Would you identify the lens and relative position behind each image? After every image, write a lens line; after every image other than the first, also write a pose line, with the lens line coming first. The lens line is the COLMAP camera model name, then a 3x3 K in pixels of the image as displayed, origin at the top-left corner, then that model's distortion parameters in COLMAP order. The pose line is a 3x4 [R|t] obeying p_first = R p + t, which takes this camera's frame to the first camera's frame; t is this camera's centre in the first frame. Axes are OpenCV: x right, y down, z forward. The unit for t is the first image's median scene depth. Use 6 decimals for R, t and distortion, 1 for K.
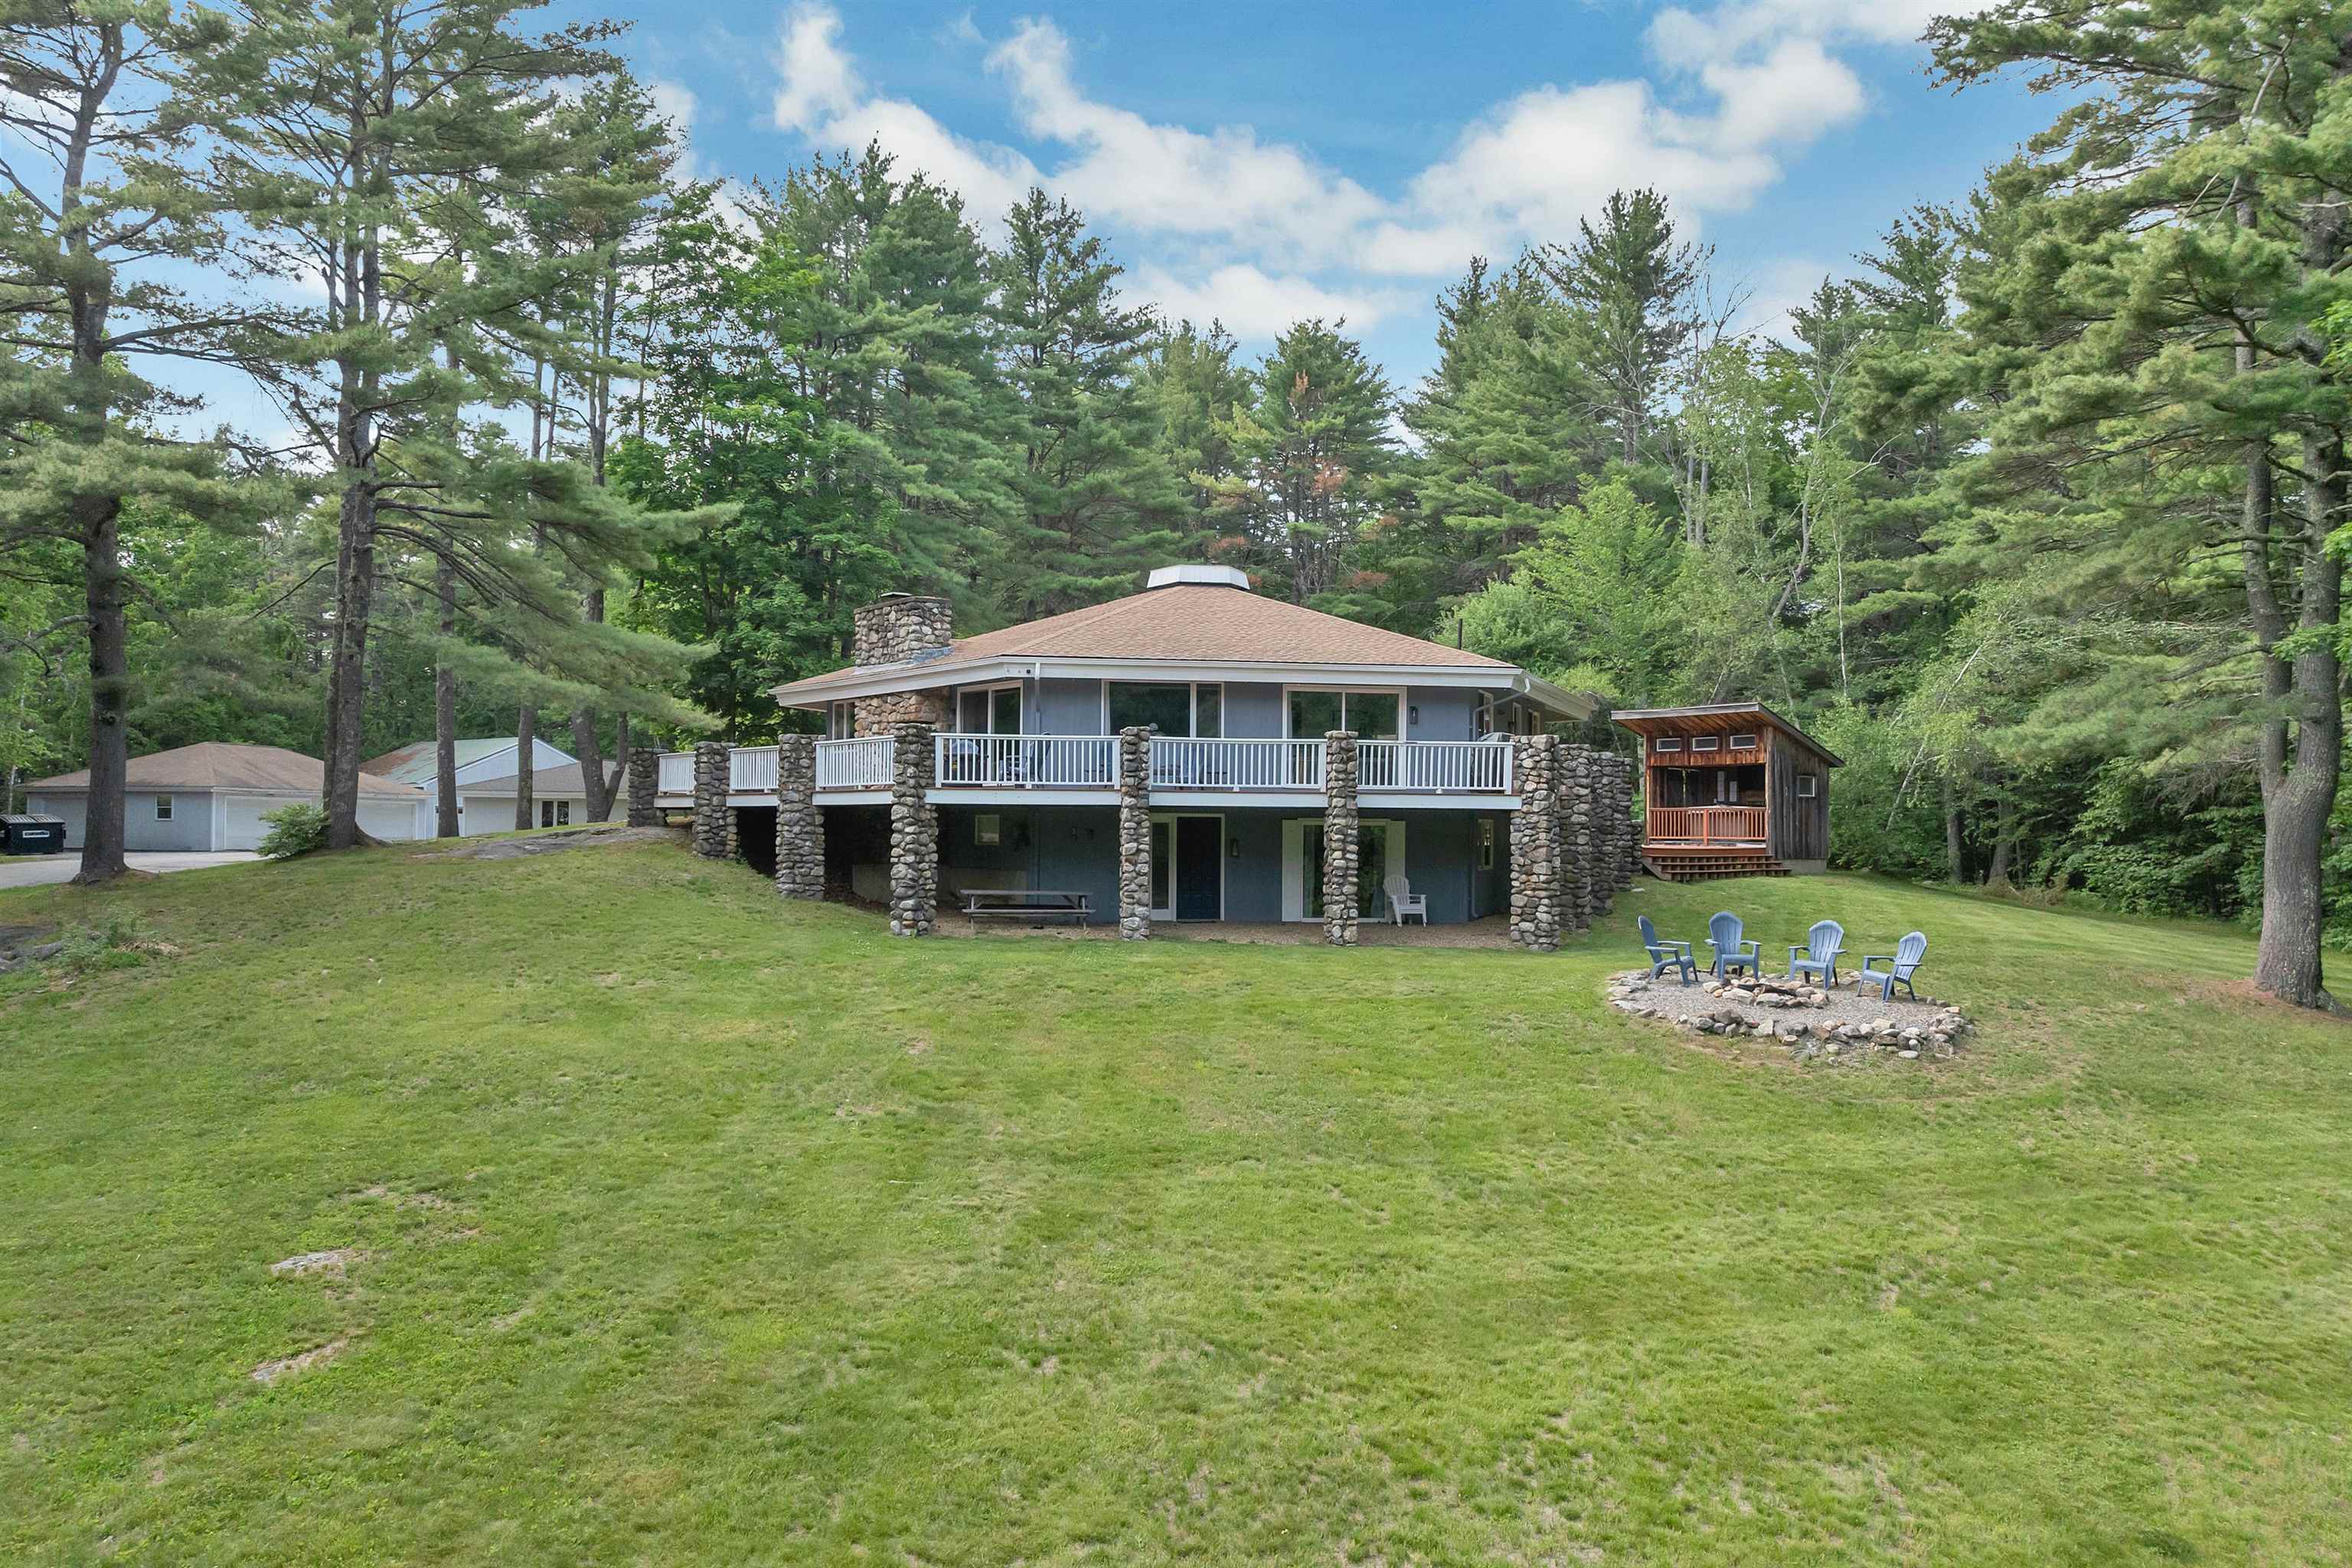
lens RADIAL K [[1693.4, 0, 1171.9], [0, 1693.4, 789.5], [0, 0, 1]] dist [-0.026156, -0.006244]
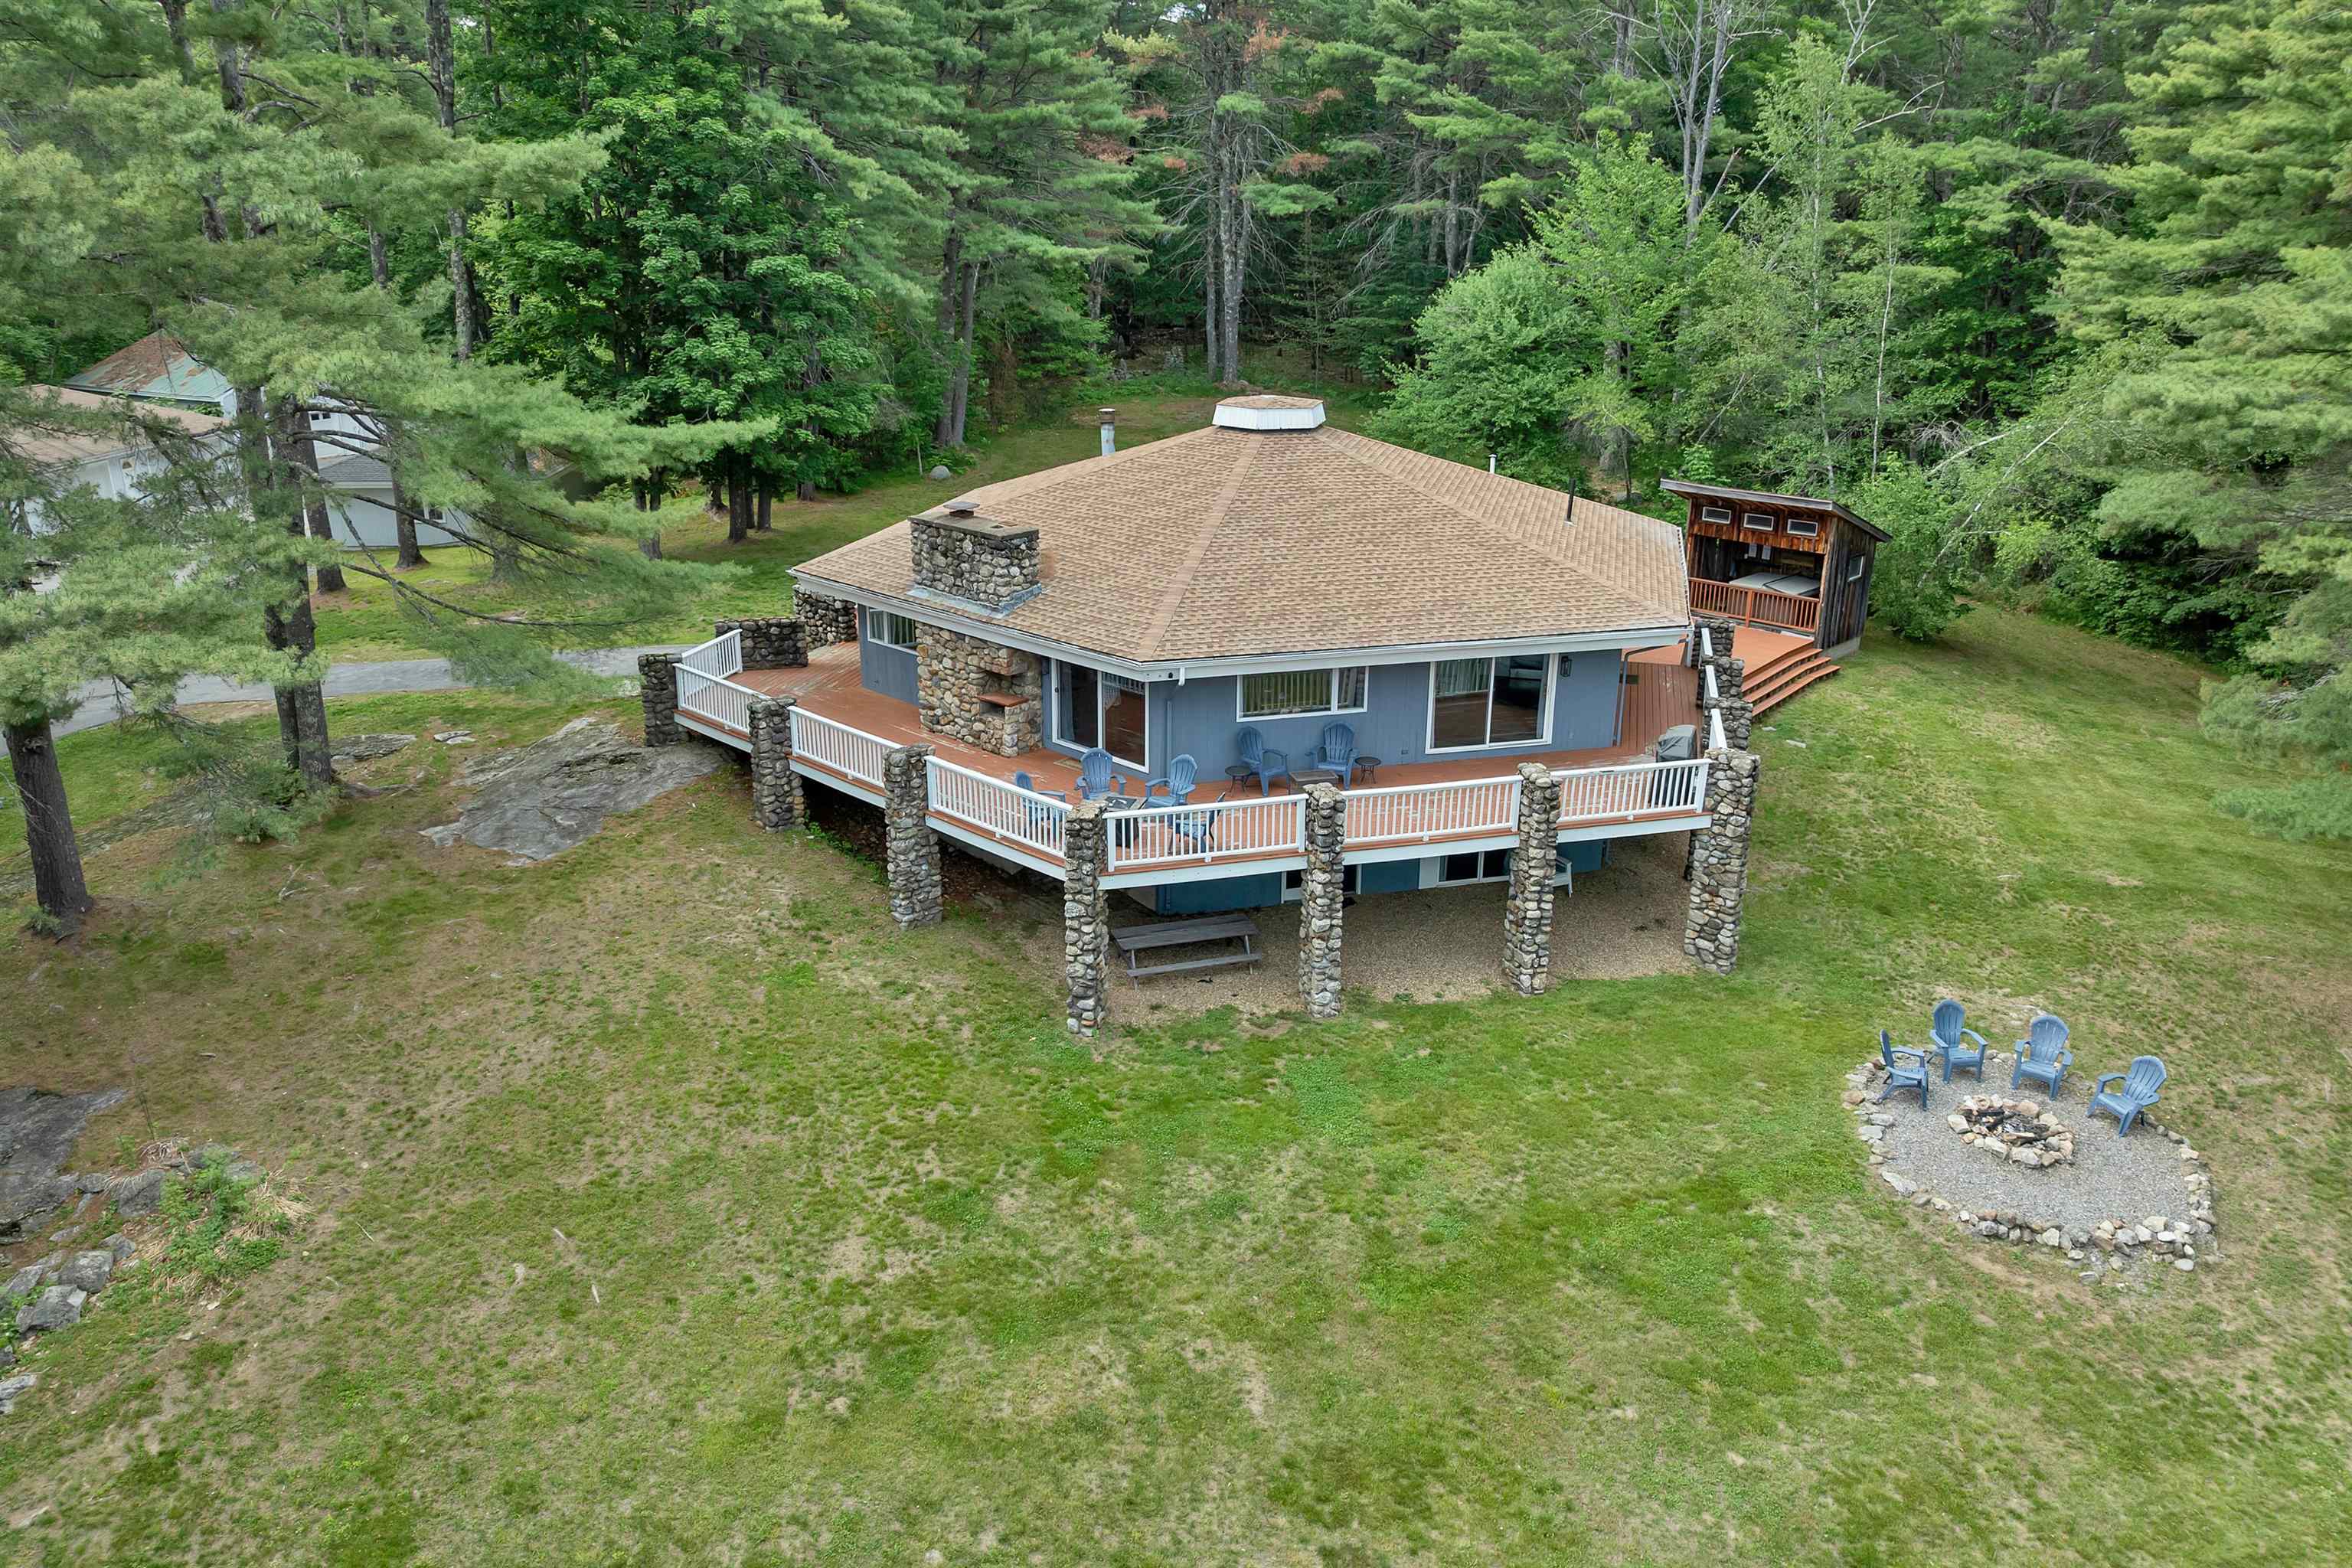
lens RADIAL K [[1693.4, 0, 1180.7], [0, 1693.4, 781.1], [0, 0, 1]] dist [-0.026156, -0.006244]
pose [[0.990485, -0.046226, 0.129627, -0.204547], [-0.002656, 0.935304, 0.353834, -0.342651], [-0.137597, -0.350811, 0.926282, 0.180251]]
